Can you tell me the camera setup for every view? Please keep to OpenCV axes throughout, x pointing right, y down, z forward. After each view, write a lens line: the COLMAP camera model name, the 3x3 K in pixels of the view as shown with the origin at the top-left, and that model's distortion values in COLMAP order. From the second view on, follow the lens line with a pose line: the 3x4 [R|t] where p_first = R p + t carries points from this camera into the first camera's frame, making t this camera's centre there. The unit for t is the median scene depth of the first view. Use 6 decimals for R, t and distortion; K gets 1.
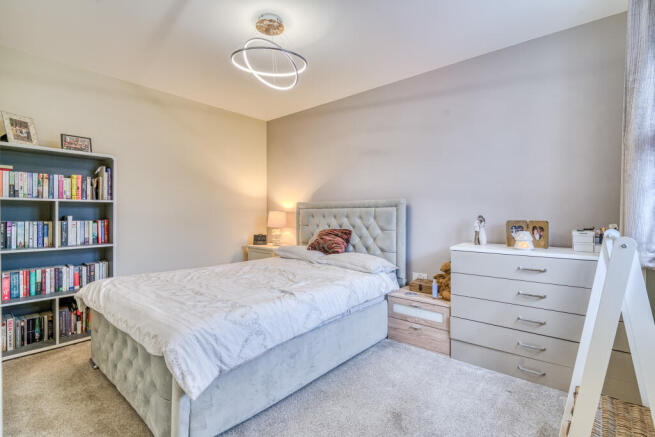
lens RADIAL K [[303.6, 0, 327.8], [0, 303.6, 216.2], [0, 0, 1]] dist [0.000768, -0.005807]
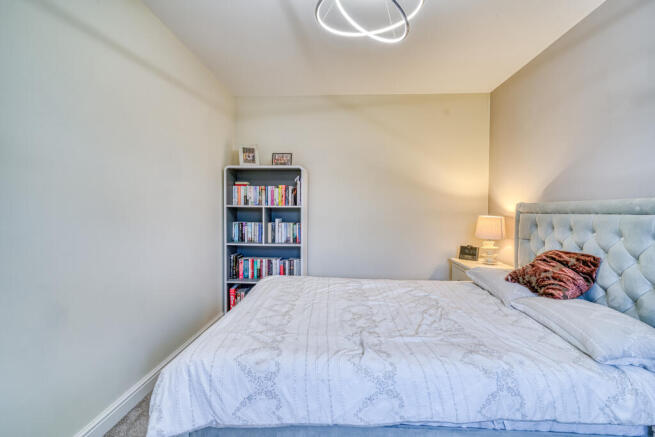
lens RADIAL K [[303.6, 0, 327.8], [0, 303.6, 216.2], [0, 0, 1]] dist [0.000768, -0.005807]
pose [[0.605238, 0.018818, -0.795822, 0.263939], [-0.013298, 0.999820, 0.013528, -0.031760], [0.795934, 0.002395, 0.605379, 0.422198]]
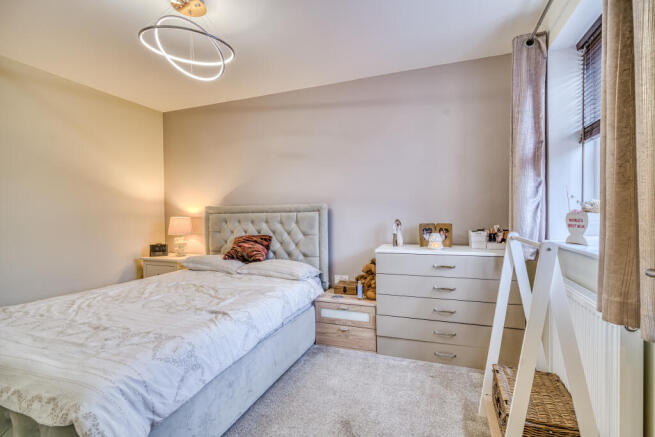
lens RADIAL K [[303.6, 0, 327.8], [0, 303.6, 216.2], [0, 0, 1]] dist [0.000768, -0.005807]
pose [[0.940359, -0.016188, 0.339799, -0.102247], [0.016669, 0.999860, 0.001503, -0.018846], [-0.339776, 0.004251, 0.940497, 0.050738]]
